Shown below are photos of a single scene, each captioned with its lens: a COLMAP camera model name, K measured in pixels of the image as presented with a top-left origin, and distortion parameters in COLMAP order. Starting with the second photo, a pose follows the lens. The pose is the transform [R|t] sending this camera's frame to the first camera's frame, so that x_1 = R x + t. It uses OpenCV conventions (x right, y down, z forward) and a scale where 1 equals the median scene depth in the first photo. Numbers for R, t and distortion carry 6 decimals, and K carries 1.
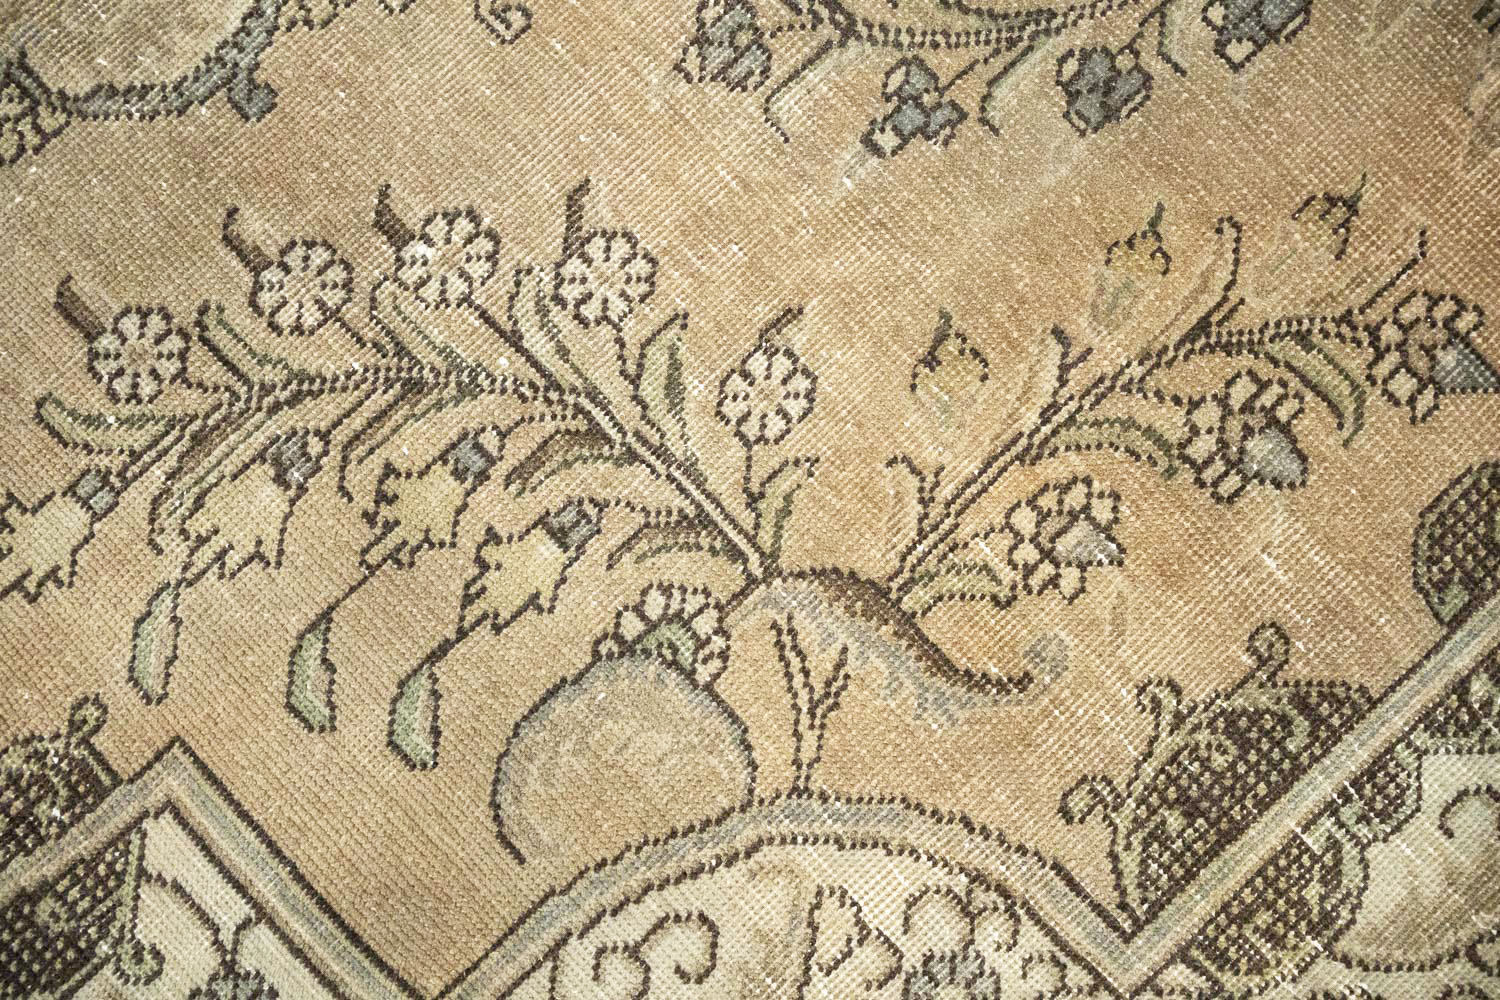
lens RADIAL K [[1243.1, 0, 747.8], [0, 1243.1, 502.0], [0, 0, 1]] dist [-0.000500, 0.002916]
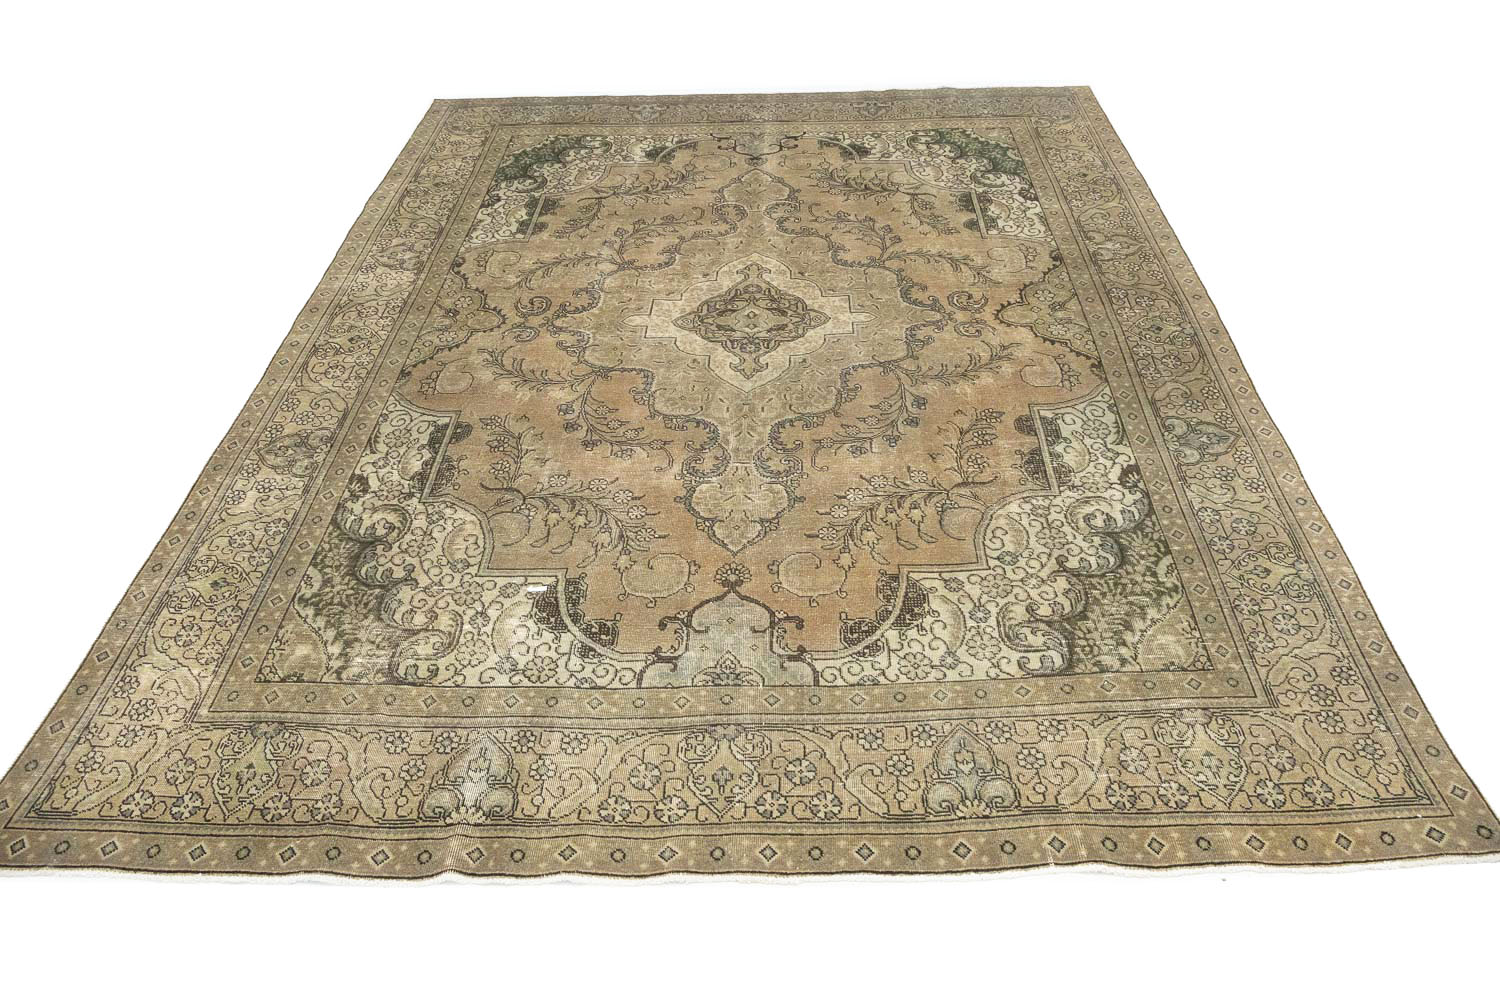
lens RADIAL K [[1243.1, 0, 738.7], [0, 1243.1, 497.8], [0, 0, 1]] dist [-0.000500, 0.002916]
pose [[0.703018, -0.457036, 0.544870, -3.251925], [0.710714, 0.479015, -0.515200, 2.011844], [-0.025536, 0.749441, 0.661578, -2.208116]]
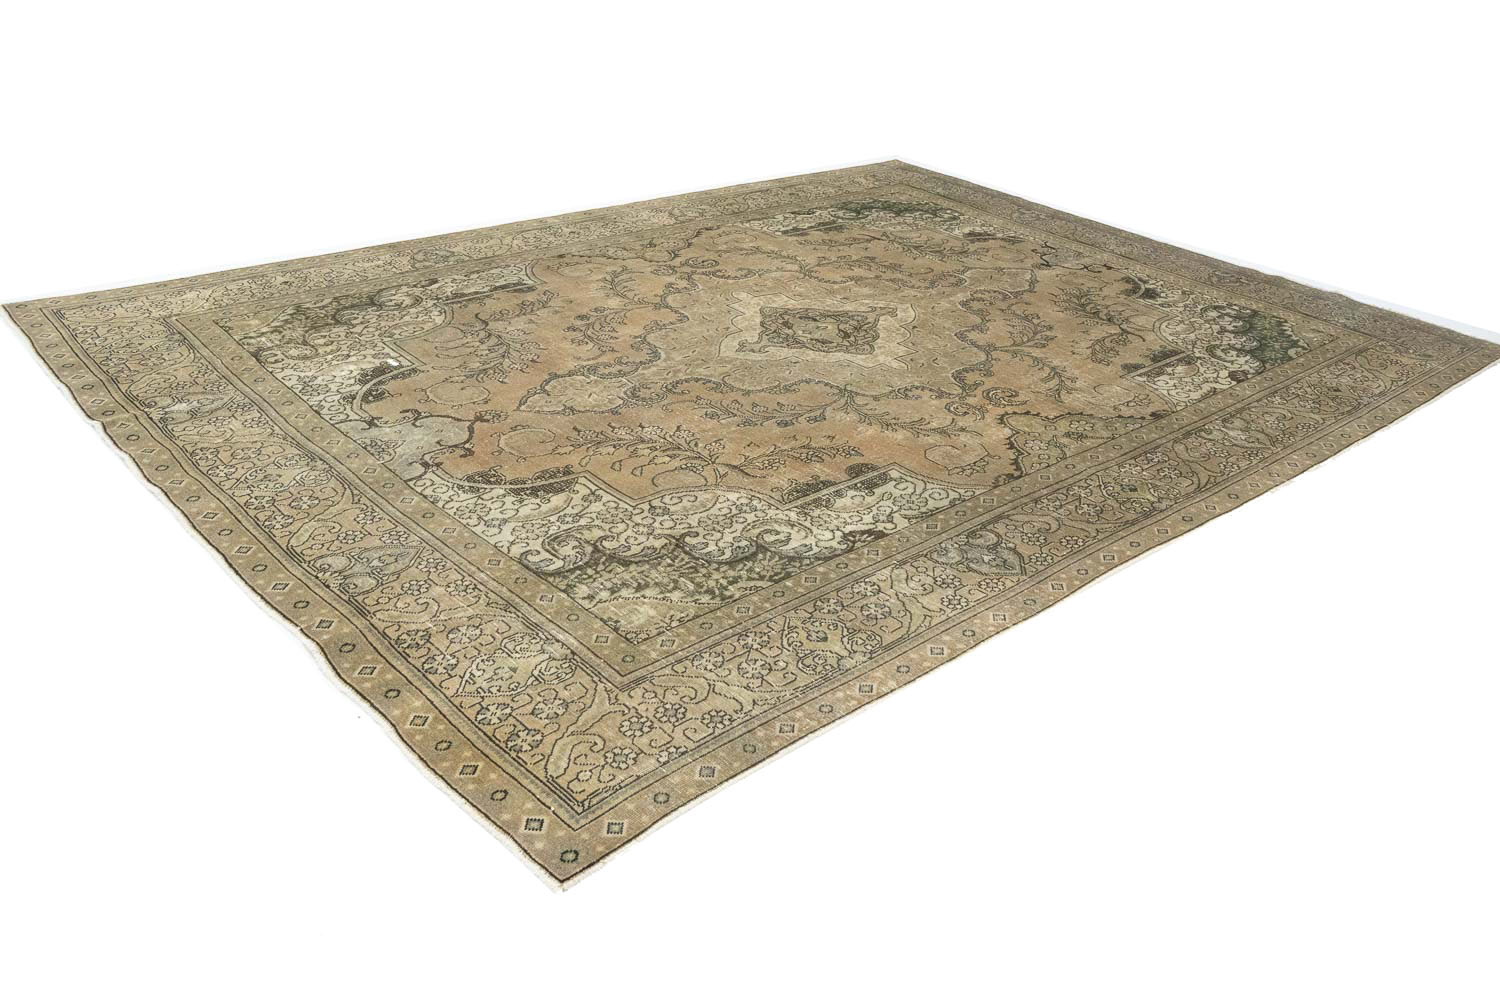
lens RADIAL K [[1243.1, 0, 740.5], [0, 1243.1, 501.2], [0, 0, 1]] dist [-0.000500, 0.002916]
pose [[0.997306, 0.073138, -0.005699, 0.162874], [-0.044915, 0.547340, -0.835704, 4.187461], [-0.058002, 0.833709, 0.549150, -1.545970]]
